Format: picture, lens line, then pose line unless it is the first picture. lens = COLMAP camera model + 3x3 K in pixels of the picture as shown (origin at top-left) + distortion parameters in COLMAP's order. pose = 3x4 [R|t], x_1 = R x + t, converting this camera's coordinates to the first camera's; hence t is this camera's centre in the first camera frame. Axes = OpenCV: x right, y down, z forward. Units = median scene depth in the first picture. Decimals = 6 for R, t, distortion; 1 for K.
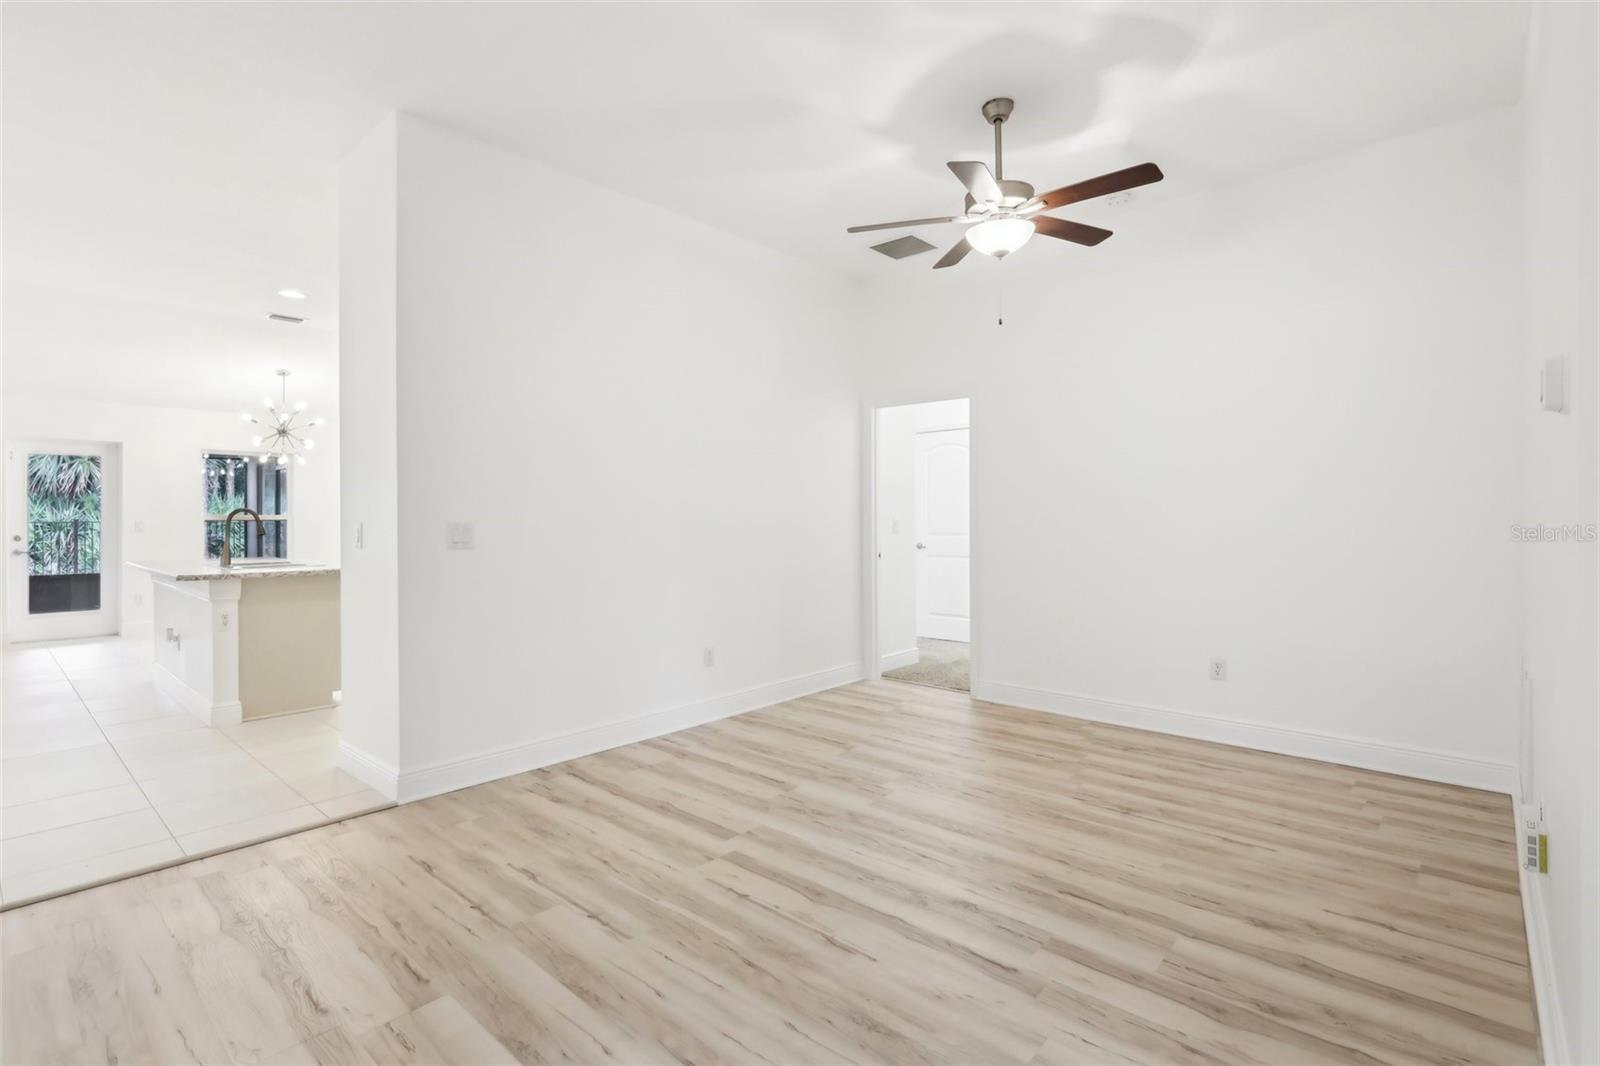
lens RADIAL K [[756.5, 0, 799.8], [0, 756.5, 523.3], [0, 0, 1]] dist [-0.003769, 0.002399]
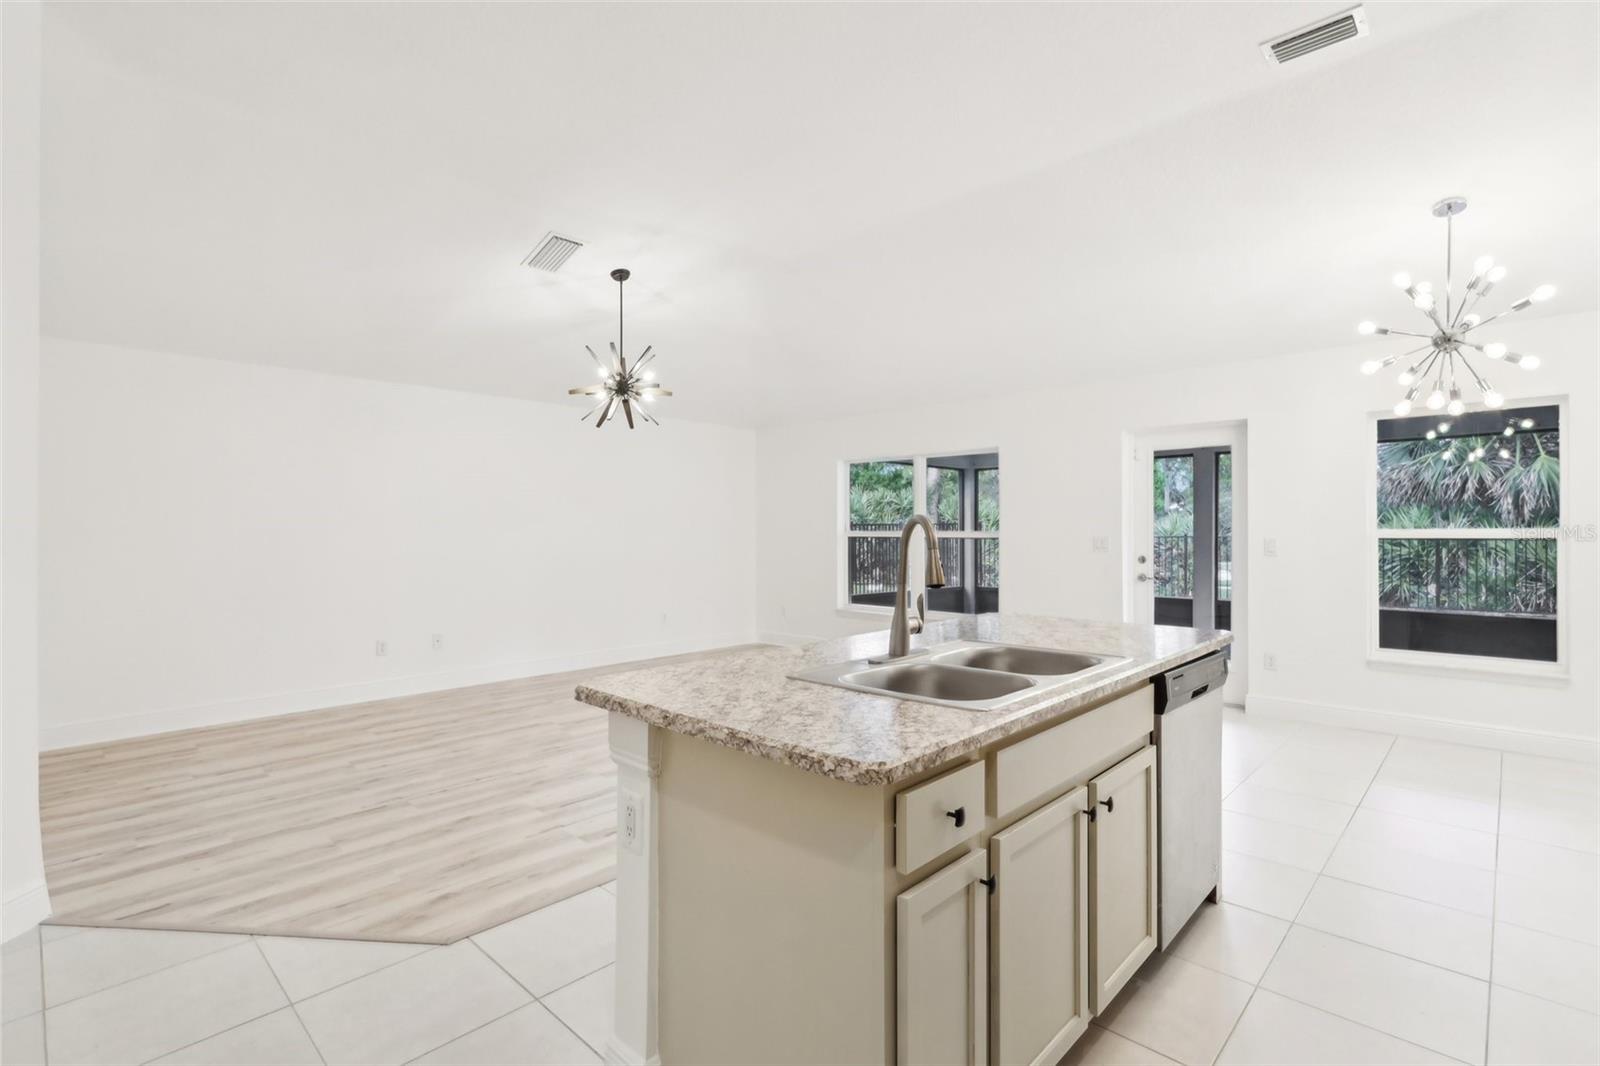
lens RADIAL K [[756.5, 0, 796.3], [0, 756.5, 528.6], [0, 0, 1]] dist [-0.003769, 0.002399]
pose [[-0.035707, -0.001225, -0.999362, -0.154721], [-0.008021, 0.999967, -0.000939, -0.005334], [0.999330, 0.007983, -0.035716, 0.426977]]
